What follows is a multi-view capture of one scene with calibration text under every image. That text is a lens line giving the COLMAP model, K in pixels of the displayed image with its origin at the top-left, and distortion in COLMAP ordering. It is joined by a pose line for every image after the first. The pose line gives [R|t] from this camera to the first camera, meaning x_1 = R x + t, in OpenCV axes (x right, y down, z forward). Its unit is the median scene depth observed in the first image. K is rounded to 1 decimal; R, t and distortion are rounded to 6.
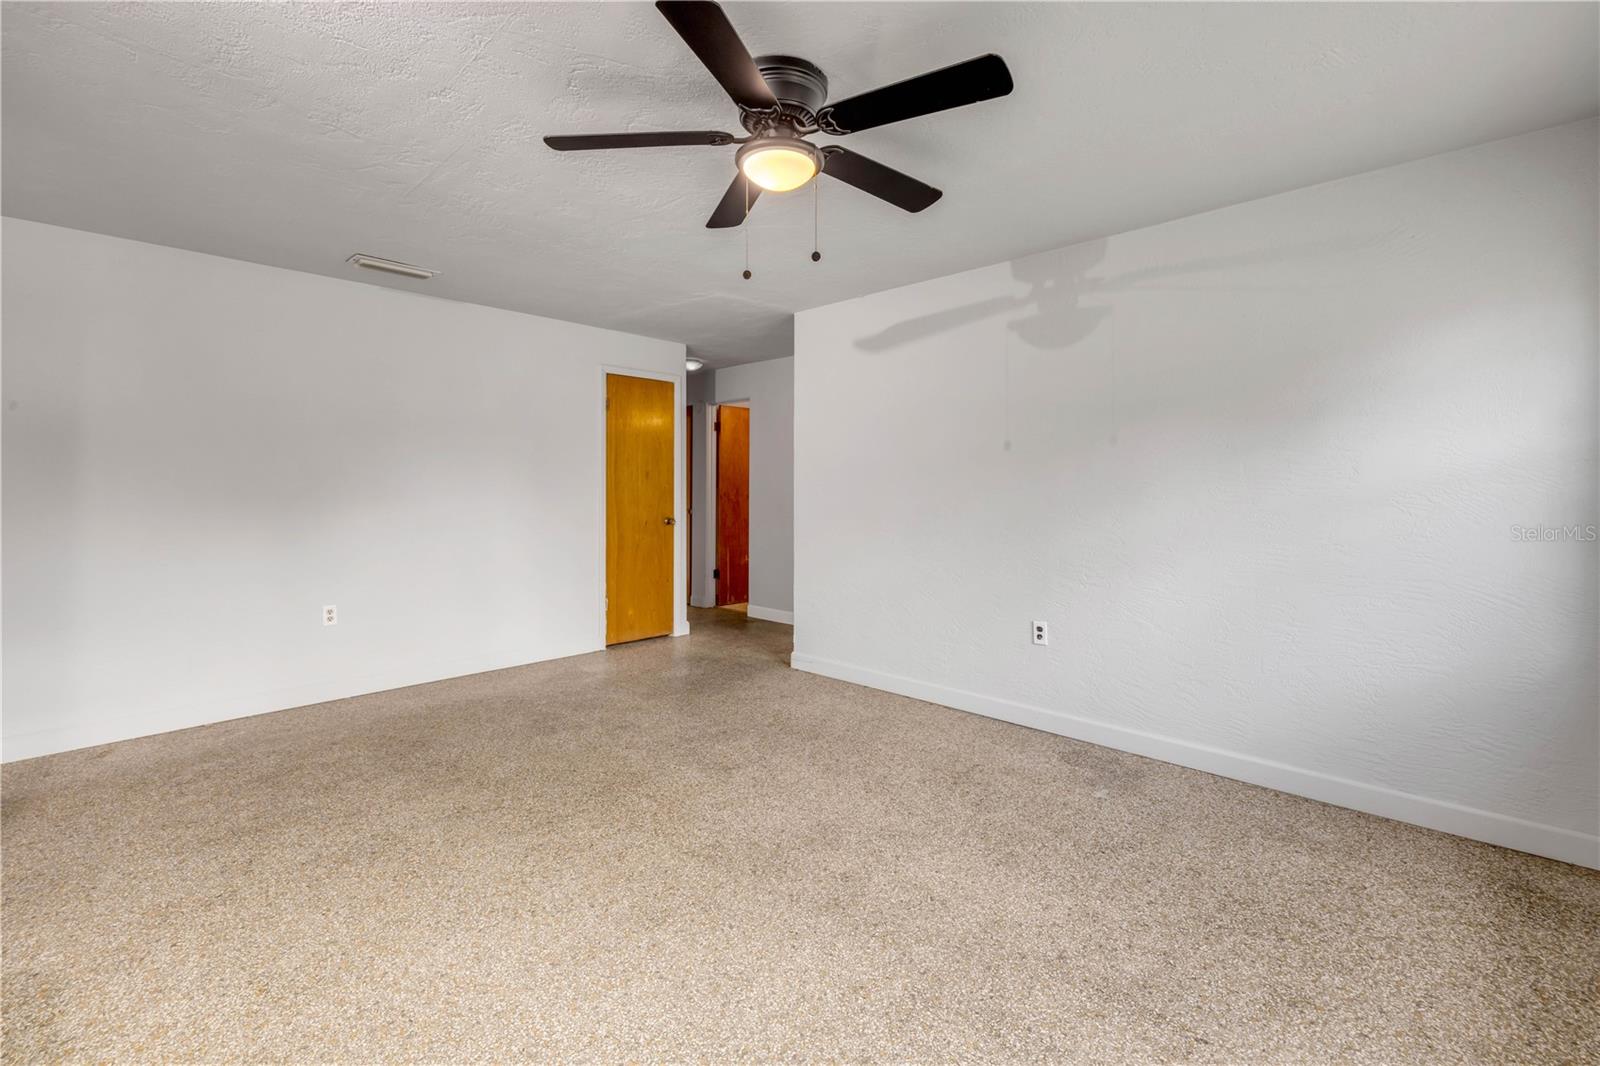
lens RADIAL K [[681.9, 0, 788.1], [0, 681.9, 488.3], [0, 0, 1]] dist [0.002132, -0.000975]
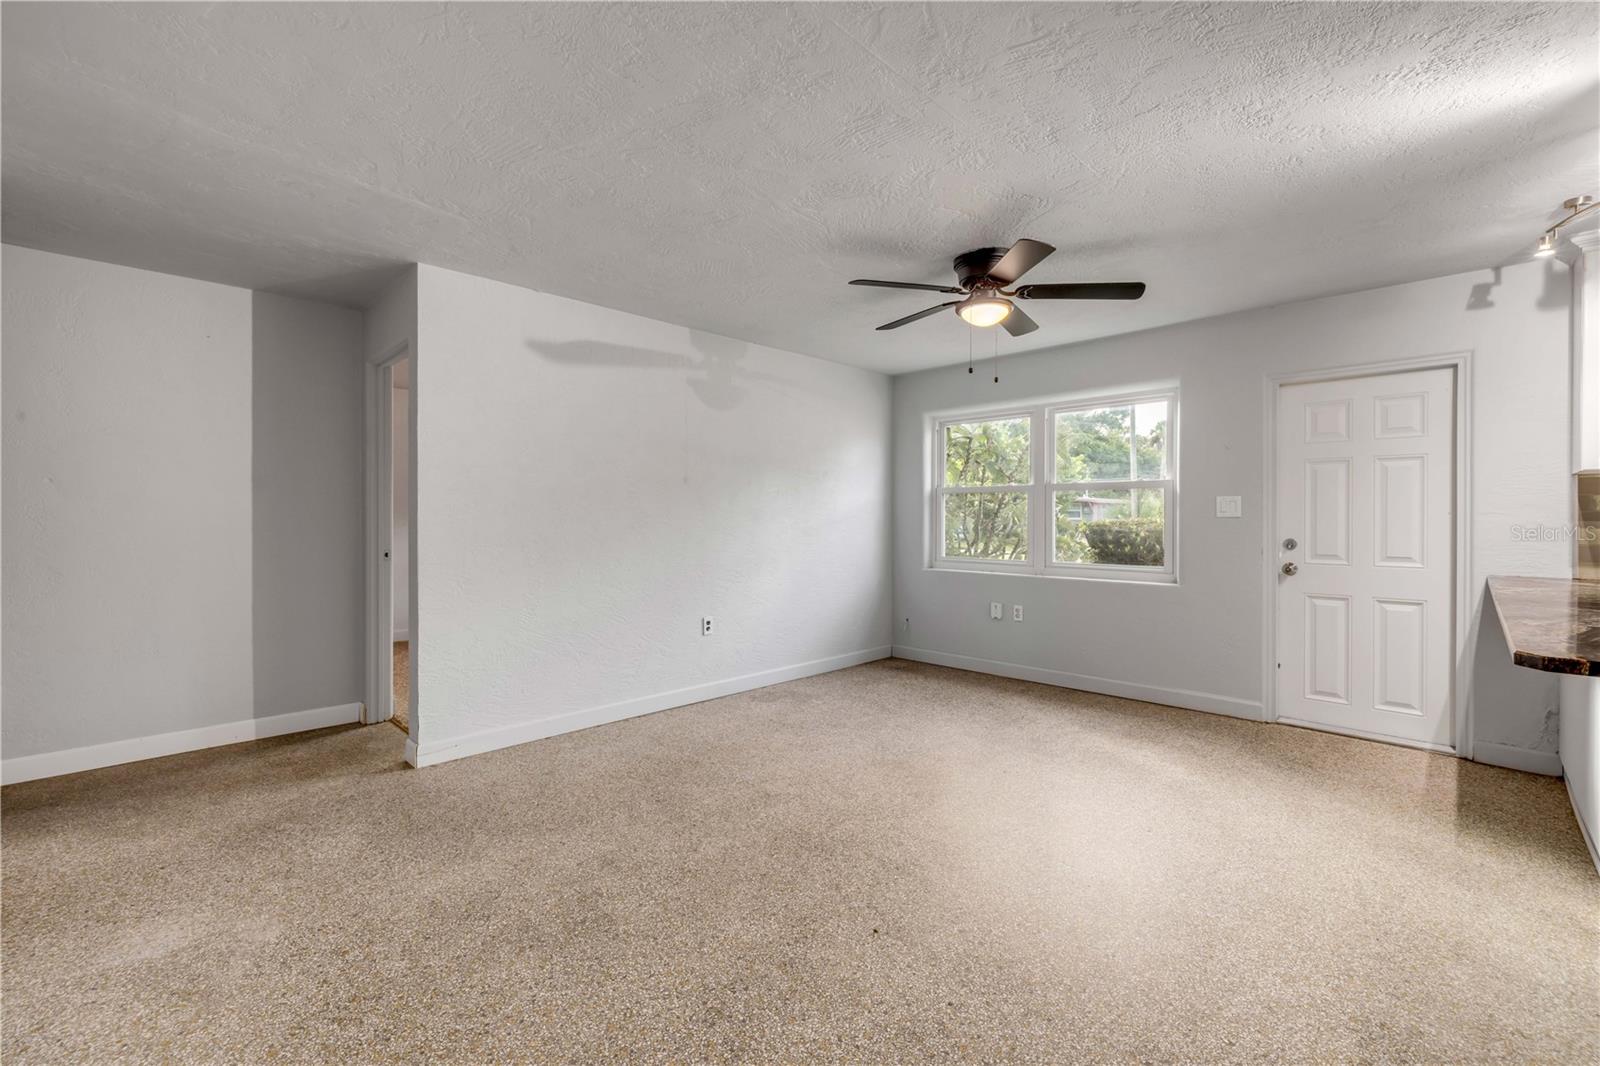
lens RADIAL K [[681.9, 0, 800.1], [0, 681.9, 523.7], [0, 0, 1]] dist [0.002132, -0.000975]
pose [[0.012202, -0.010649, 0.999869, -0.978900], [-0.006462, 0.999922, 0.010729, 0.002784], [-0.999905, -0.006592, 0.012132, 0.854610]]
